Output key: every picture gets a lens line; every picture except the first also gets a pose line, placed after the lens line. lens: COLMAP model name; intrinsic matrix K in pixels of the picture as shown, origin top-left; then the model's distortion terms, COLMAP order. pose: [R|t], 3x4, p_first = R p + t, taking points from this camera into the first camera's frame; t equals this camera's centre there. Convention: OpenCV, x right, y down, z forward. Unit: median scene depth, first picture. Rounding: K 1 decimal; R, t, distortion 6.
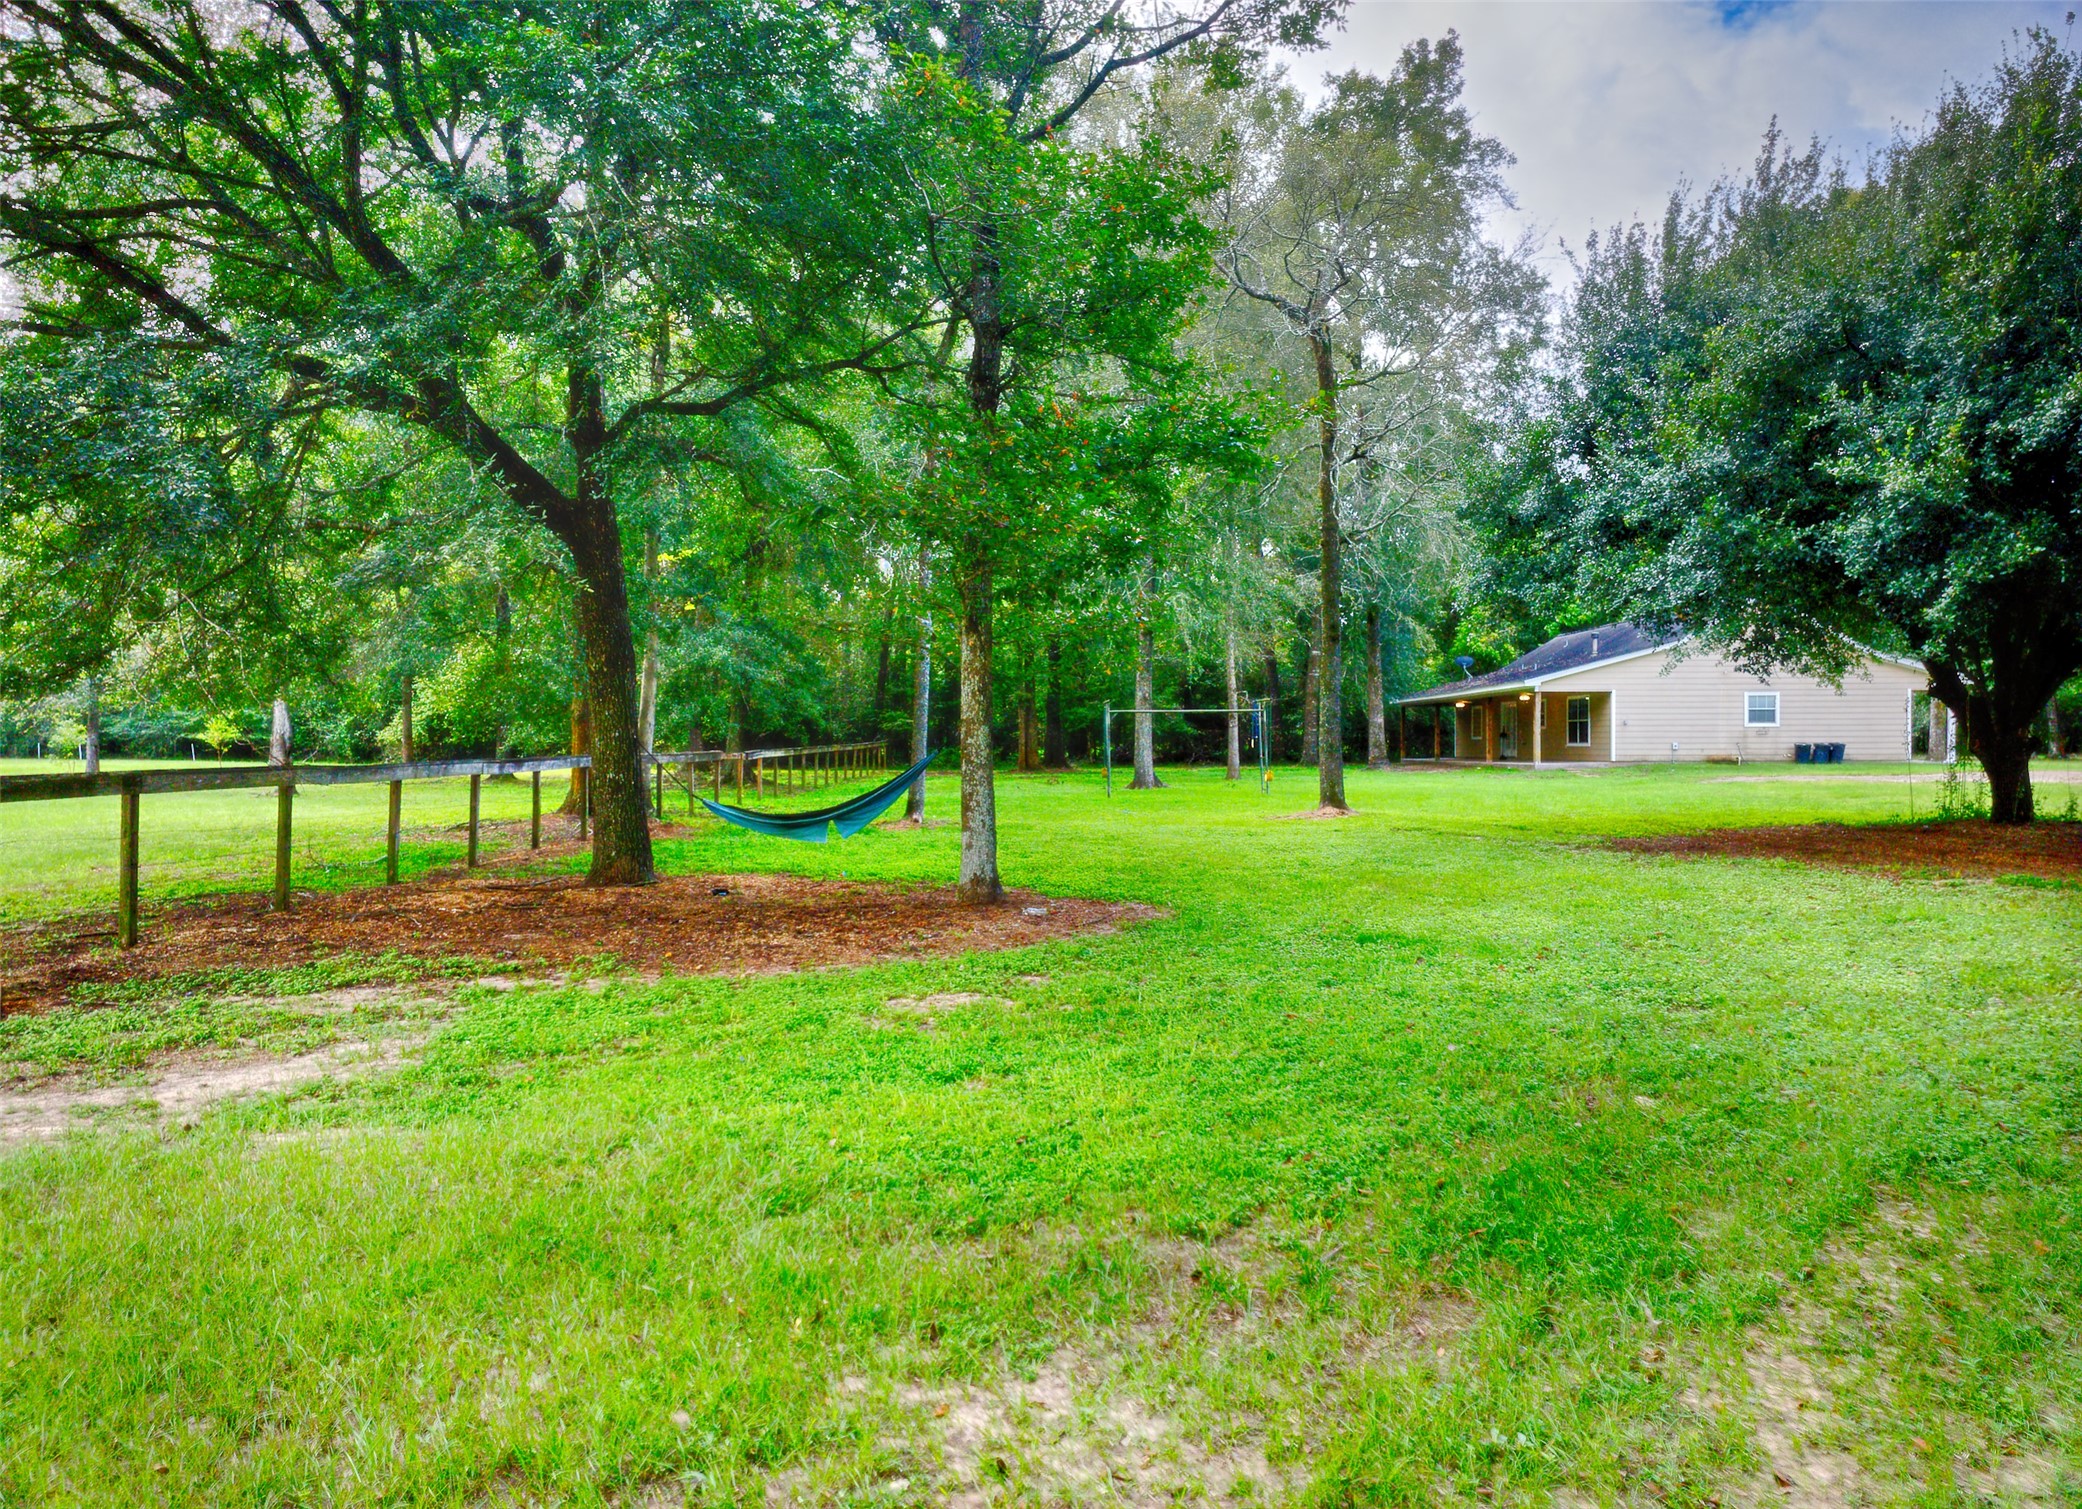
lens RADIAL K [[1399.5, 0, 1040.4], [0, 1399.5, 751.0], [0, 0, 1]] dist [-0.008383, -0.000069]
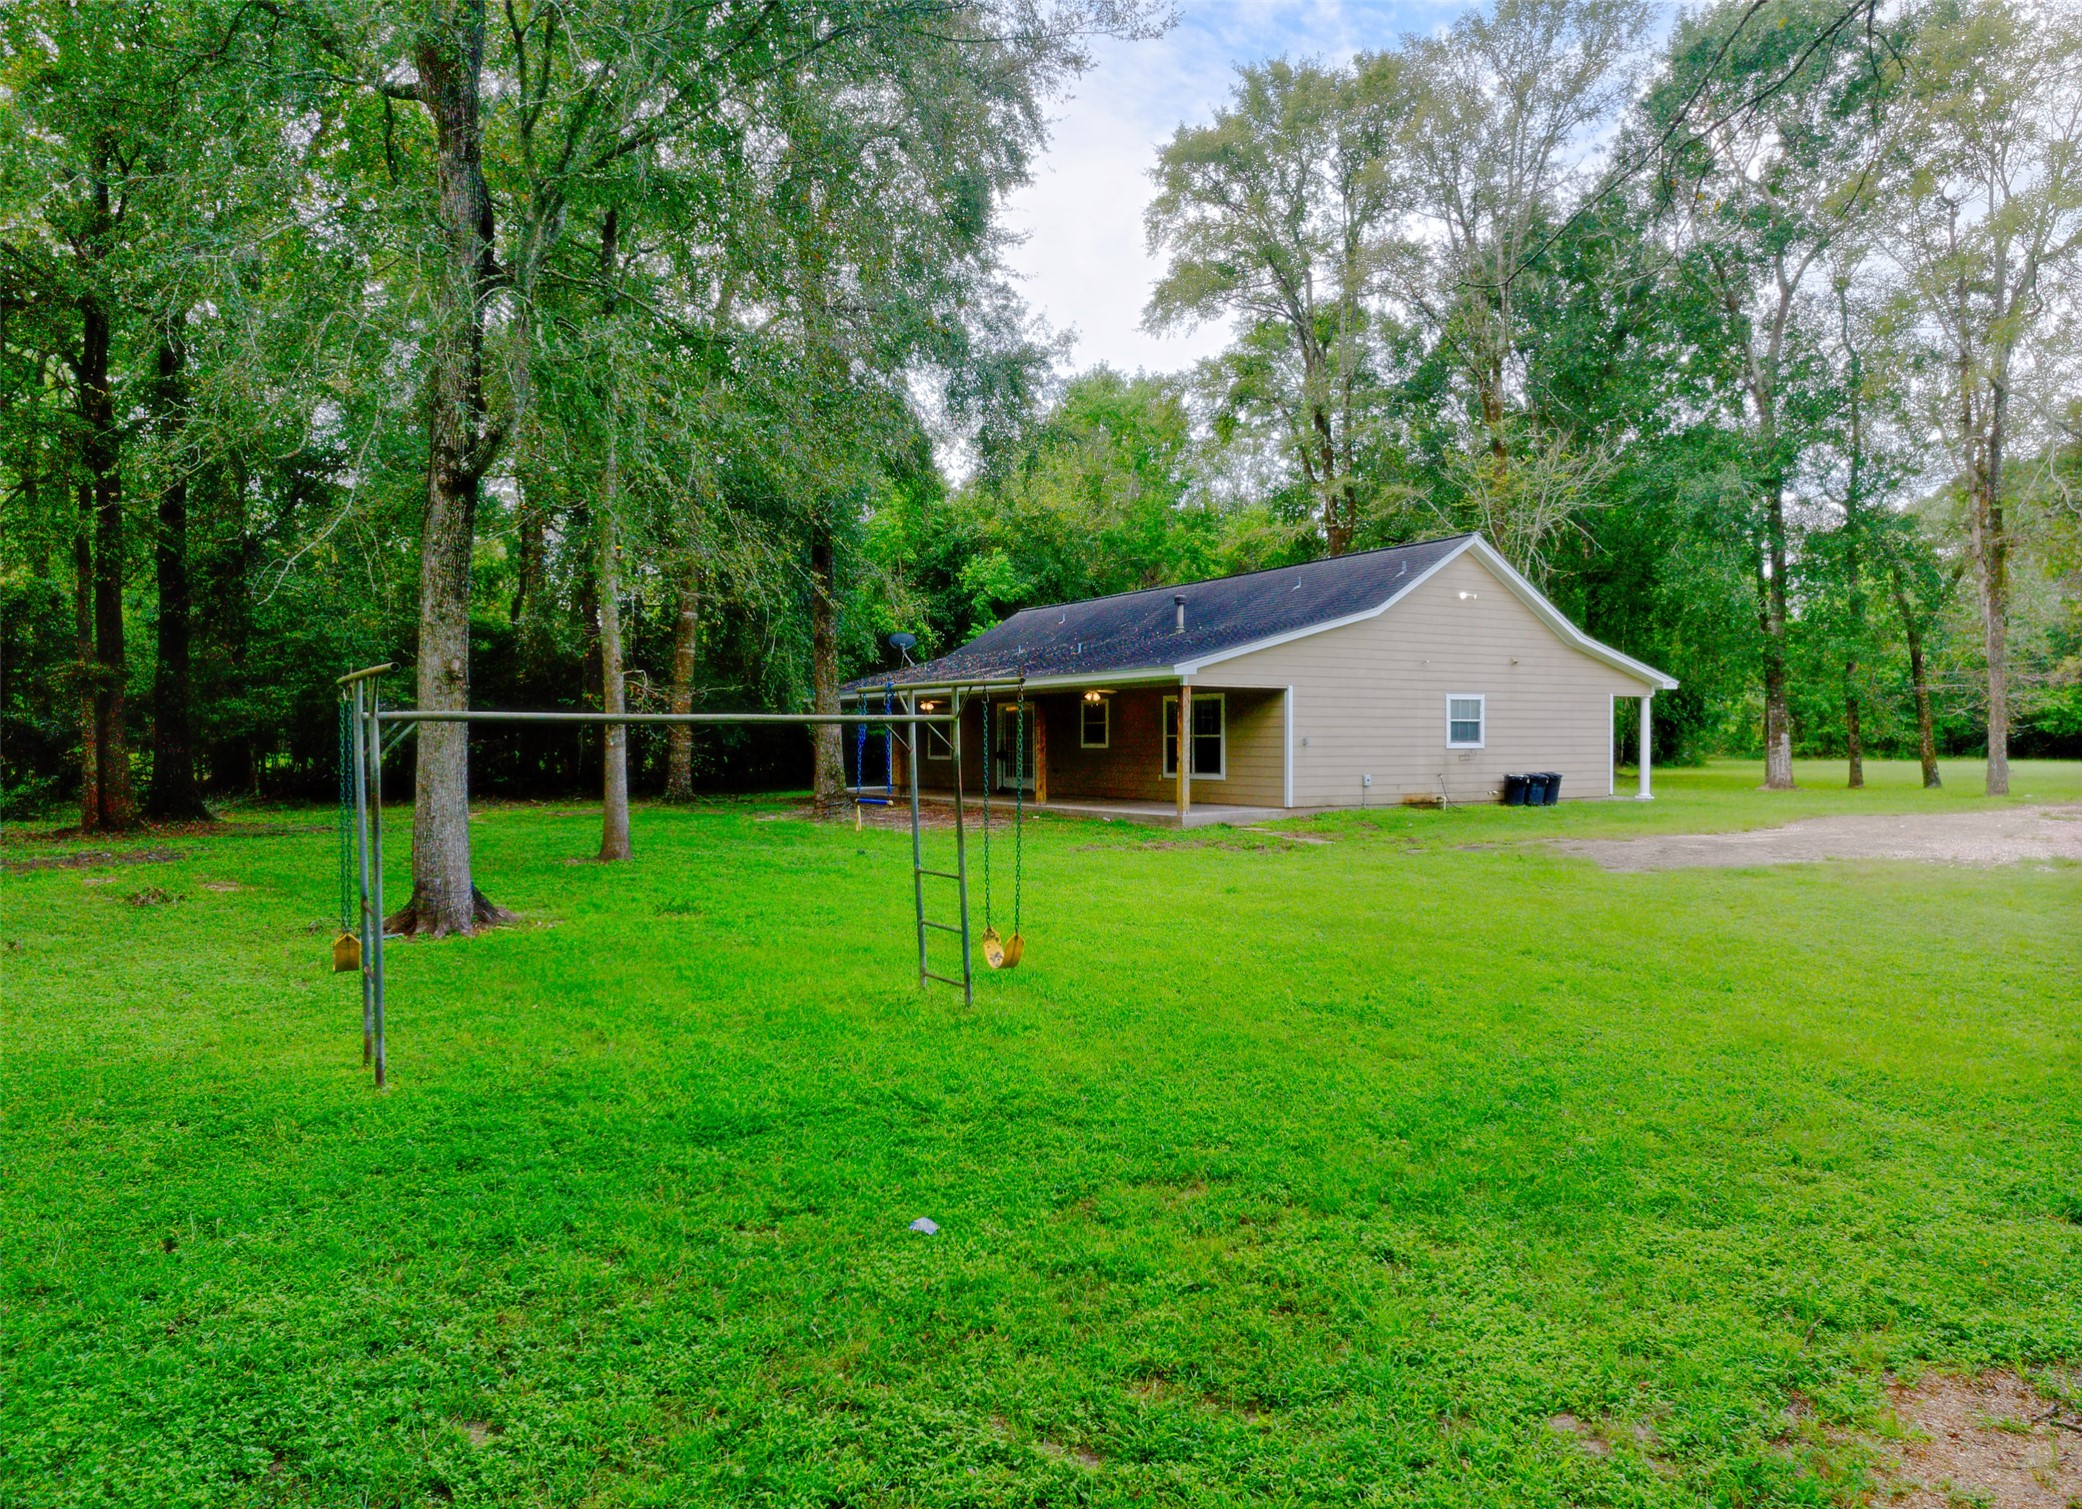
lens RADIAL K [[1399.5, 0, 1037.3], [0, 1399.5, 758.3], [0, 0, 1]] dist [-0.008383, -0.000069]
pose [[0.857475, -0.003046, 0.514516, 0.019191], [0.000168, 0.999984, 0.005641, -0.016513], [-0.514525, -0.004751, 0.857462, 0.551730]]
